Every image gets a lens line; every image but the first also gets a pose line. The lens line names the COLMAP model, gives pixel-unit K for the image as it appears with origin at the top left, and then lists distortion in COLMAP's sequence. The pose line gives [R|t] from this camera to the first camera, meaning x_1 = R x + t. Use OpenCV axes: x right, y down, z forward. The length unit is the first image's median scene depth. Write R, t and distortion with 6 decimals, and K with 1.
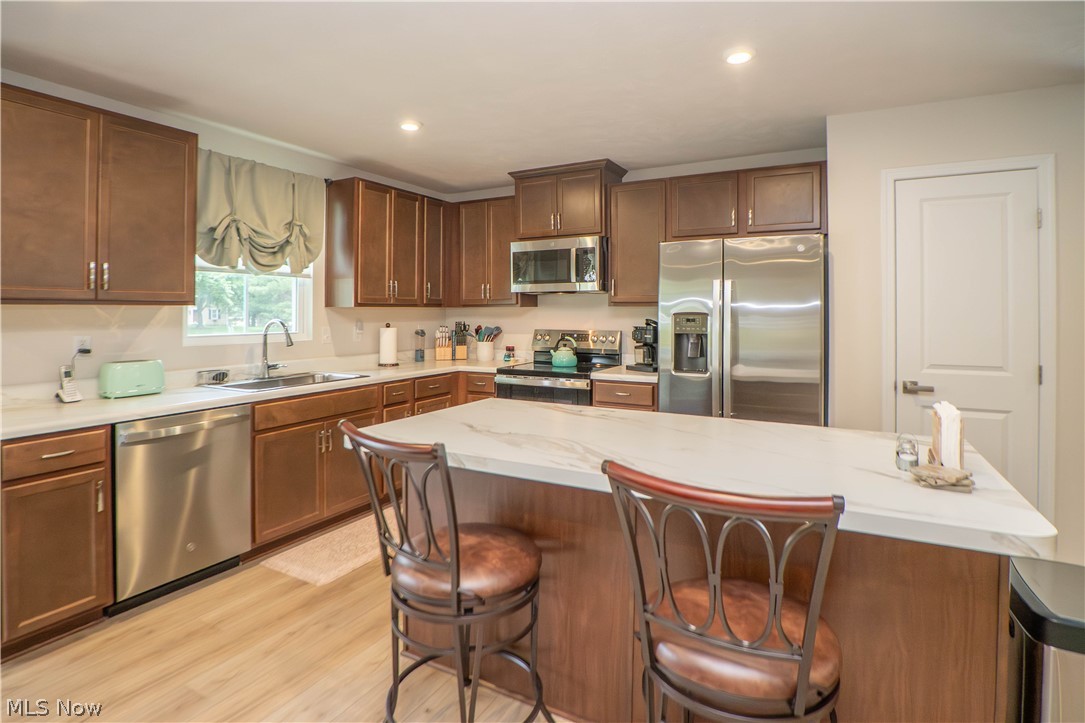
lens RADIAL K [[557.0, 0, 563.9], [0, 557.0, 298.2], [0, 0, 1]] dist [-0.035969, 0.007075]
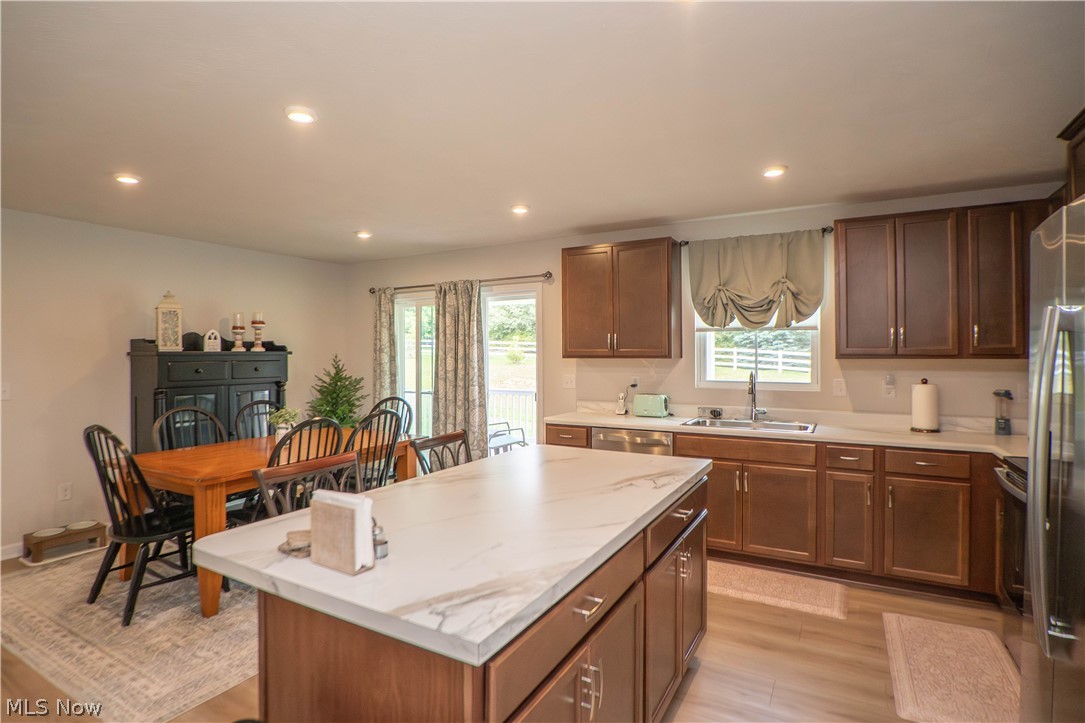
lens RADIAL K [[557.0, 0, 535.0], [0, 557.0, 352.6], [0, 0, 1]] dist [-0.035969, 0.007075]
pose [[-0.063998, 0.003240, -0.997945, 0.651827], [0.026126, 0.999657, 0.001570, -0.011440], [0.997608, -0.025972, -0.064060, 0.607871]]
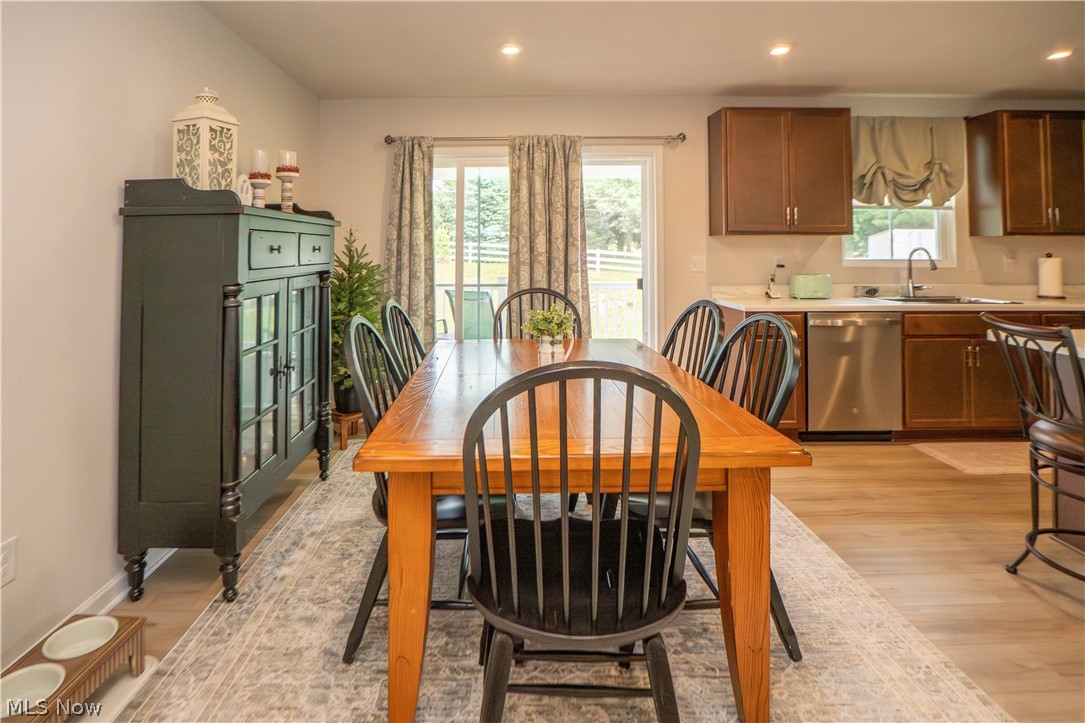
lens RADIAL K [[558.5, 0, 495.7], [0, 558.5, 230.1], [0, 0, 1]] dist [-0.014990, -0.004921]
pose [[0.434131, -0.024209, -0.900524, 0.138635], [0.019325, 0.999659, -0.017557, 0.006212], [0.900642, -0.009781, 0.434451, -0.306920]]
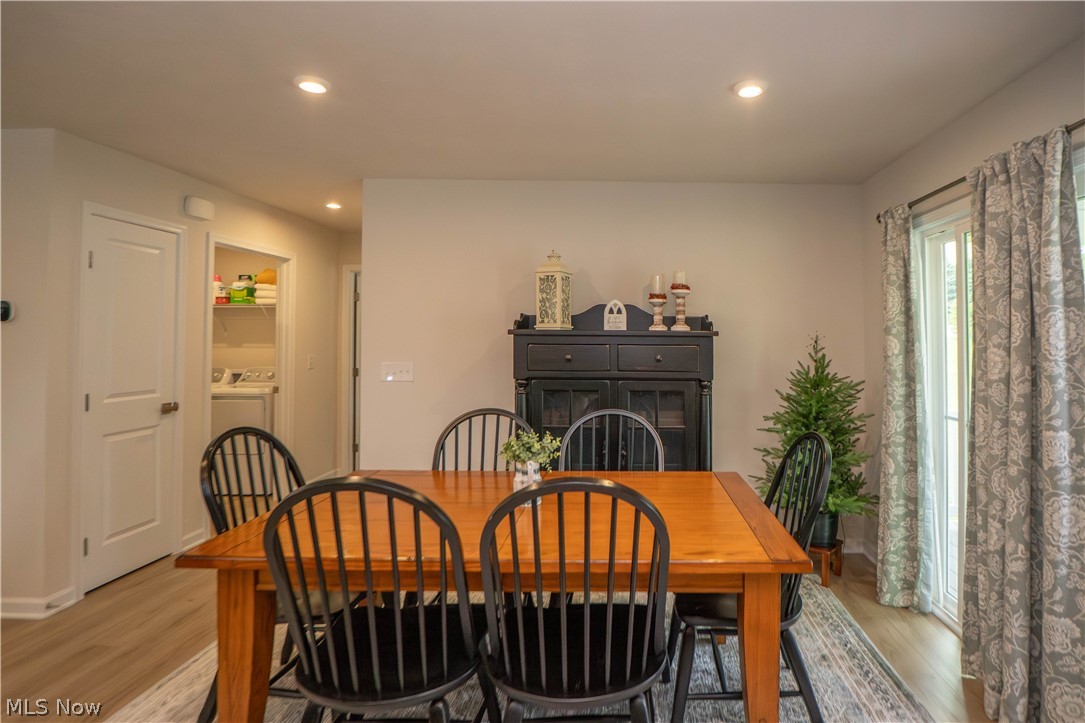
lens RADIAL K [[572.8, 0, 632.4], [0, 572.8, 329.5], [0, 0, 1]] dist [-0.025618, 0.001311]
pose [[-0.892154, -0.007531, -0.451668, -0.236671], [0.005564, 0.999602, -0.027659, -0.005848], [0.451696, -0.027189, -0.891757, 0.645550]]
